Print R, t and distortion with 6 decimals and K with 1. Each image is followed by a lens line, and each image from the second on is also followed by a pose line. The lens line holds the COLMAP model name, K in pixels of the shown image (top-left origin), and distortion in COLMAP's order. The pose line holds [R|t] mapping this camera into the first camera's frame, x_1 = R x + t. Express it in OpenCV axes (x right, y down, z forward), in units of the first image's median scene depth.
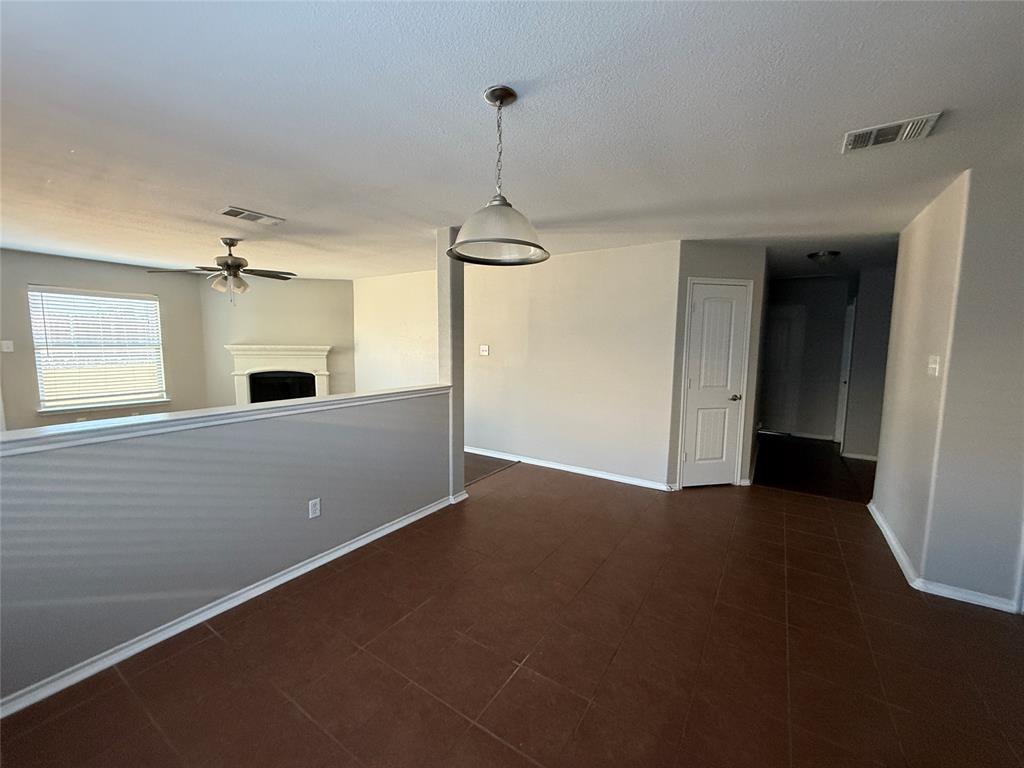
lens RADIAL K [[406.3, 0, 511.5], [0, 406.3, 382.4], [0, 0, 1]] dist [-0.000171, -0.000156]
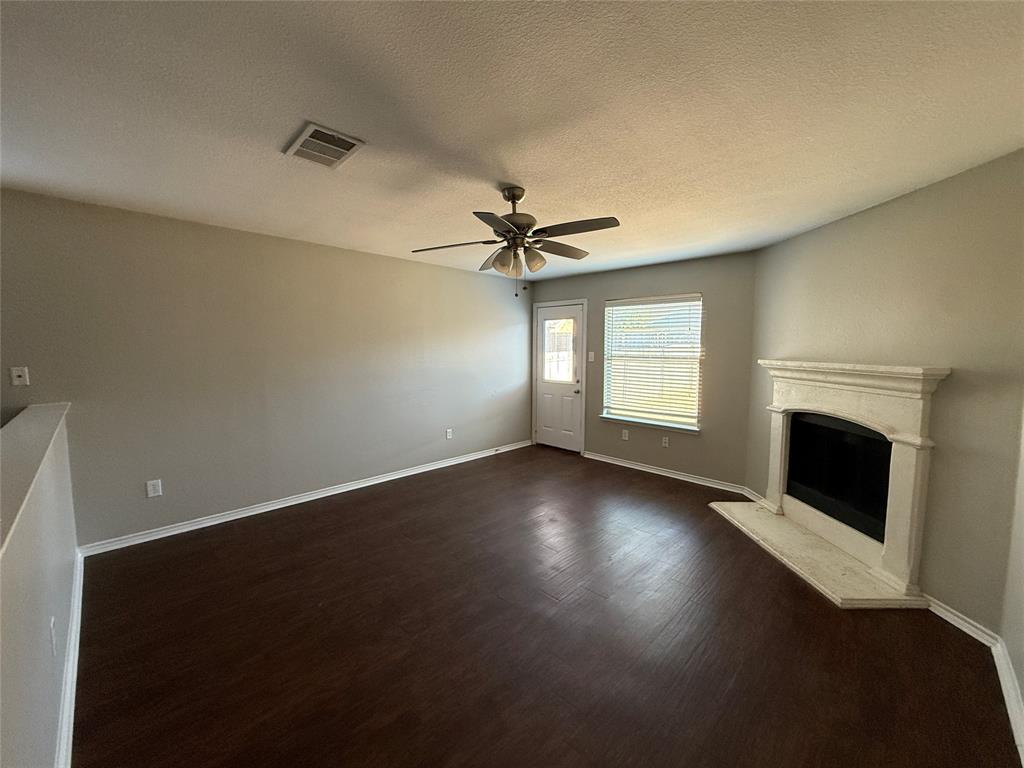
lens RADIAL K [[406.3, 0, 511.5], [0, 406.3, 382.4], [0, 0, 1]] dist [-0.000171, -0.000156]
pose [[-0.193563, 0.071223, -0.978499, -0.043191], [-0.104132, 0.990236, 0.092676, -0.090709], [0.975546, 0.119831, -0.184256, 0.907820]]
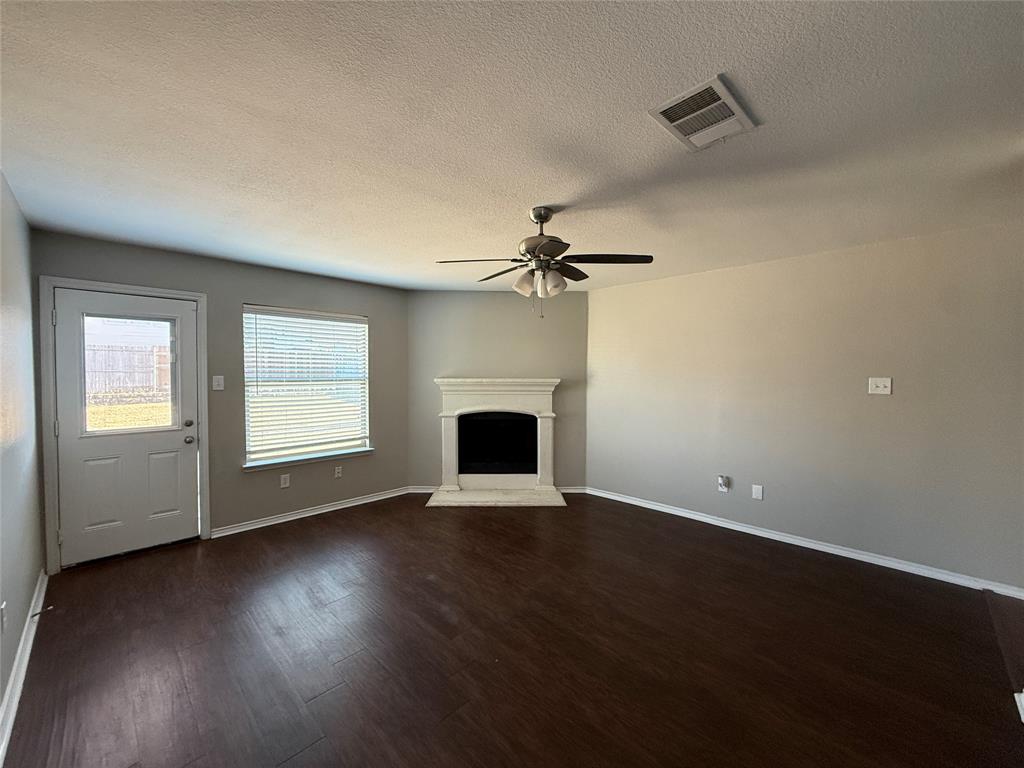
lens RADIAL K [[406.3, 0, 511.5], [0, 406.3, 382.4], [0, 0, 1]] dist [-0.000171, -0.000156]
pose [[0.980295, -0.003819, -0.197503, -0.488391], [-0.010526, 0.997383, -0.071528, -0.036200], [0.197259, 0.072197, 0.977689, 0.318788]]
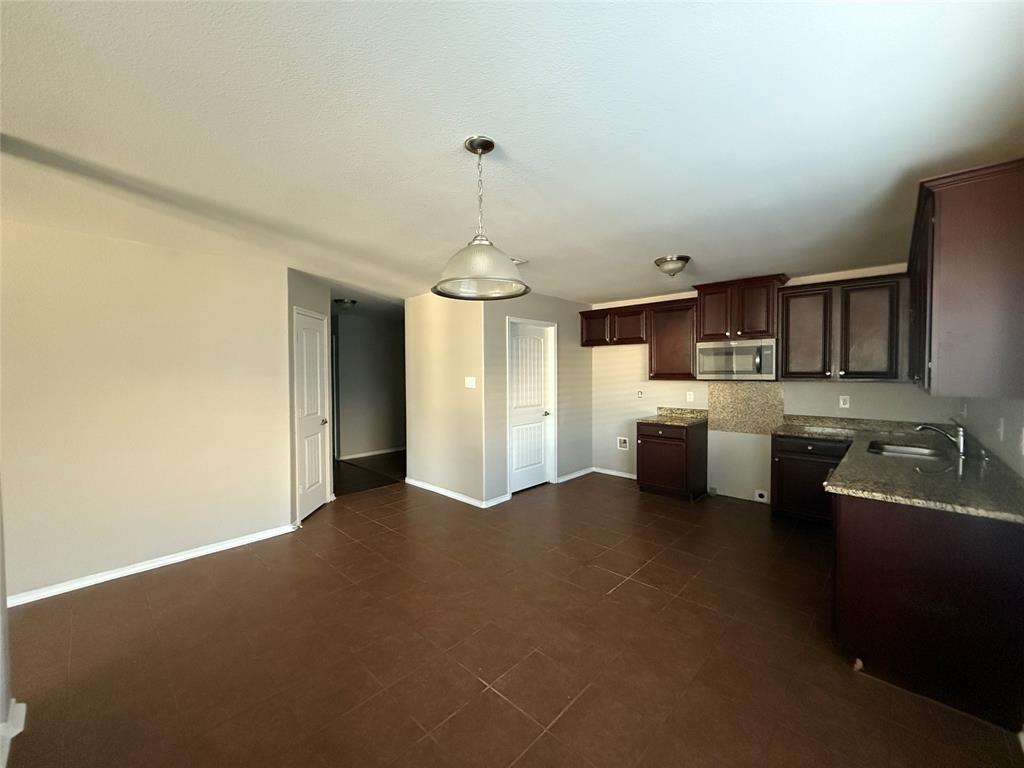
lens RADIAL K [[406.3, 0, 511.5], [0, 406.3, 382.4], [0, 0, 1]] dist [-0.000171, -0.000156]
pose [[0.177152, -0.039054, 0.983408, -0.344919], [0.104852, 0.994275, 0.020598, -0.030079], [-0.978582, 0.099463, 0.180233, 0.249141]]
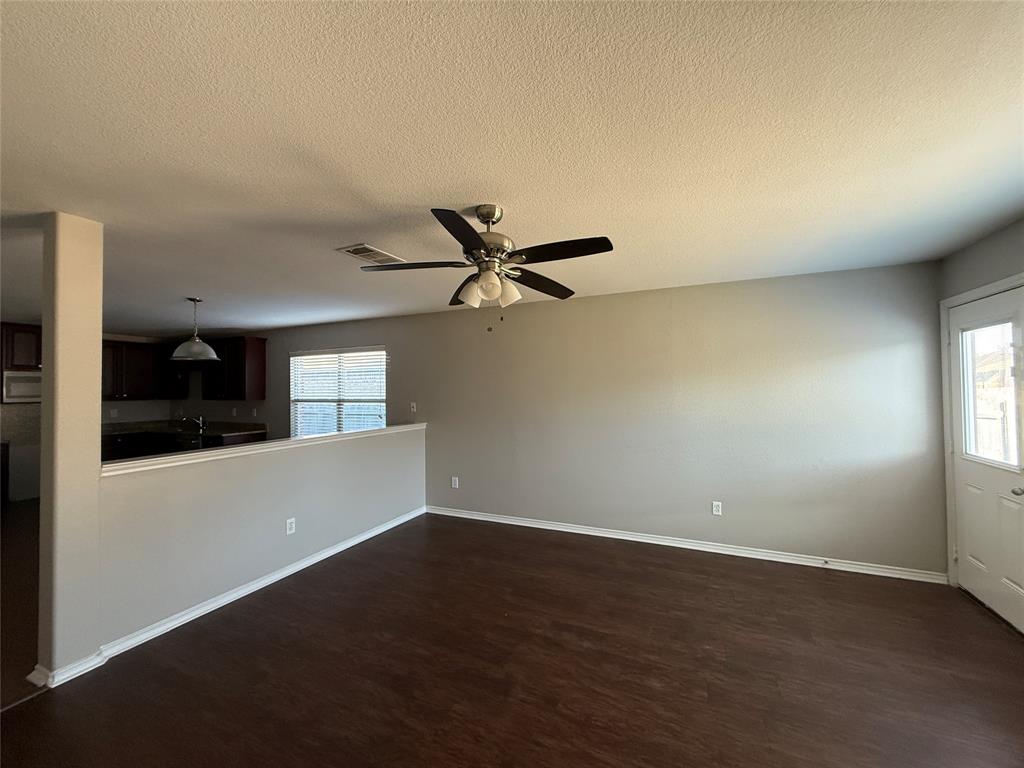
lens RADIAL K [[406.3, 0, 511.5], [0, 406.3, 382.4], [0, 0, 1]] dist [-0.000171, -0.000156]
pose [[-0.987475, -0.004084, -0.157724, -0.505781], [-0.017030, 0.996584, 0.080814, -0.132780], [0.156855, 0.082488, -0.984171, 1.227682]]
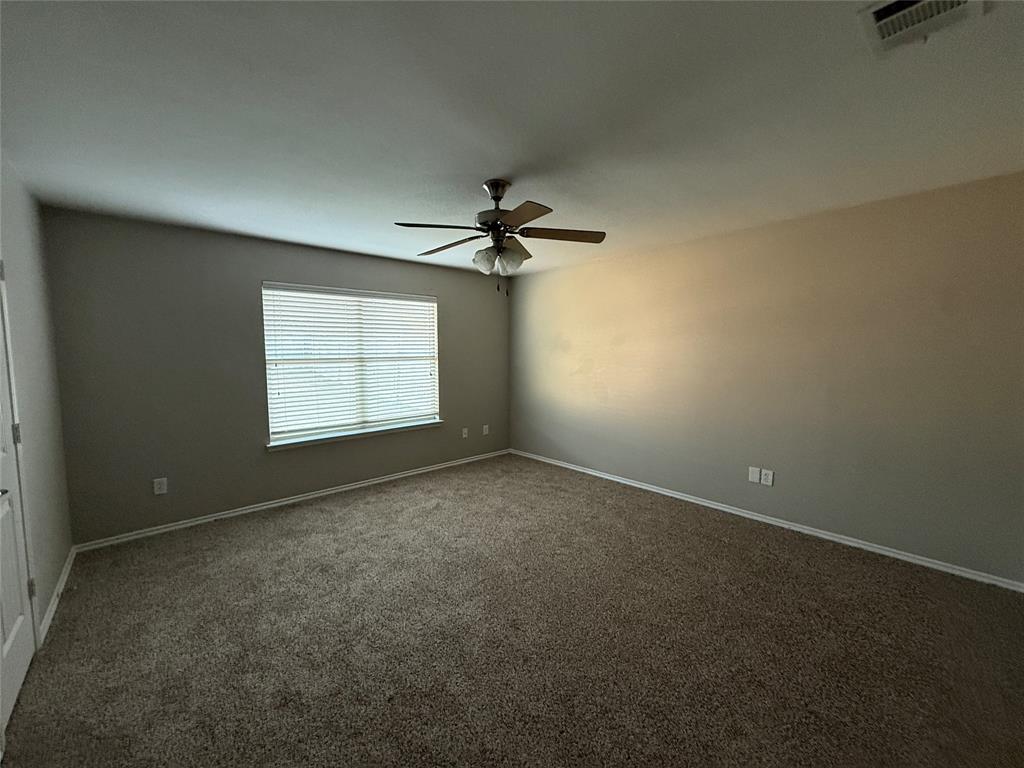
lens RADIAL K [[406.3, 0, 511.5], [0, 406.3, 382.4], [0, 0, 1]] dist [-0.000171, -0.000156]
pose [[-0.248307, 0.072005, -0.966001, 0.532582], [-0.102071, 0.989737, 0.100011, -0.053531], [0.963289, 0.123434, -0.238409, 0.563299]]
